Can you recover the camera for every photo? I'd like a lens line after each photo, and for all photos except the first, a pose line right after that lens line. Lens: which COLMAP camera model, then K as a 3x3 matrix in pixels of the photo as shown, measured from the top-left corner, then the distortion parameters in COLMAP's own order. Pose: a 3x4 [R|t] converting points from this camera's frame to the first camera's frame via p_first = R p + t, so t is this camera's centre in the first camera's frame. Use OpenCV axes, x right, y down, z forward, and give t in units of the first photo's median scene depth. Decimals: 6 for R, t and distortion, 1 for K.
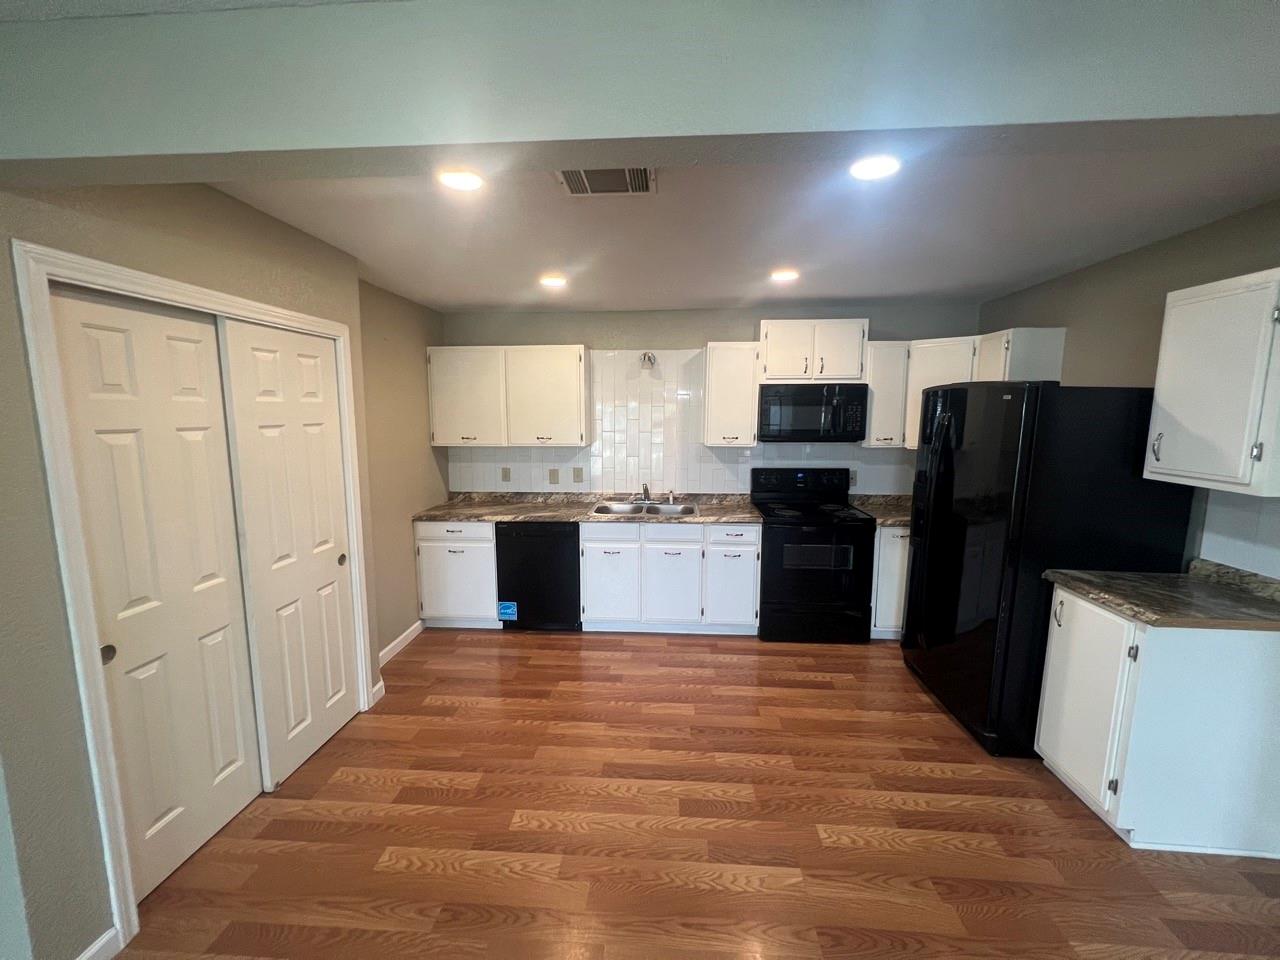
lens RADIAL K [[515.1, 0, 640.0], [0, 515.1, 480.0], [0, 0, 1]] dist [0.001783, 0.000055]
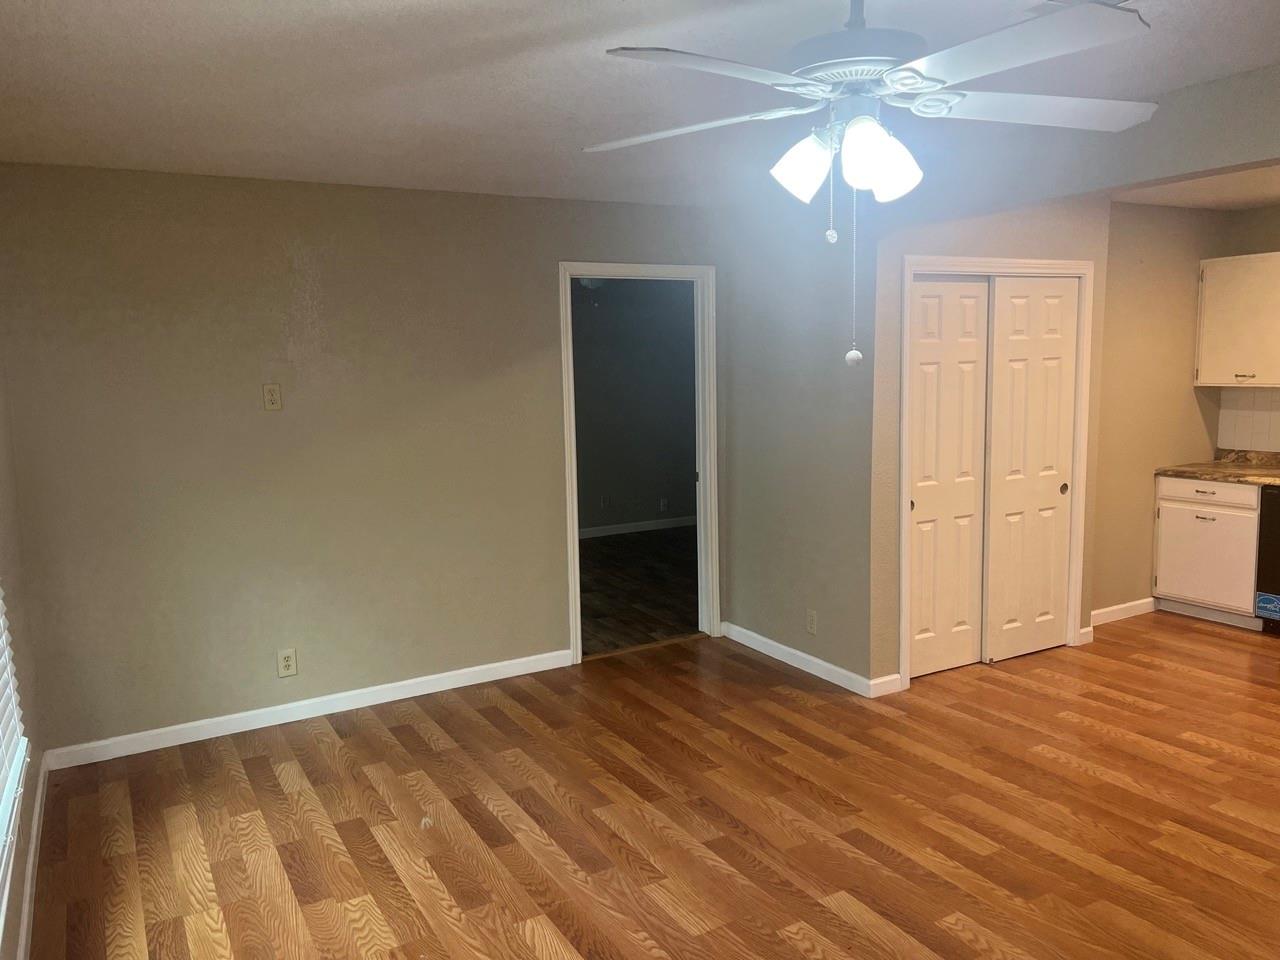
lens RADIAL K [[973.4, 0, 640.0], [0, 973.4, 480.0], [0, 0, 1]] dist [0.008110, 0.004463]
pose [[0.550603, 0.089479, -0.829958, 0.535590], [-0.083091, 0.995176, 0.052168, 0.097665], [0.830622, 0.040238, 0.555381, -0.740150]]
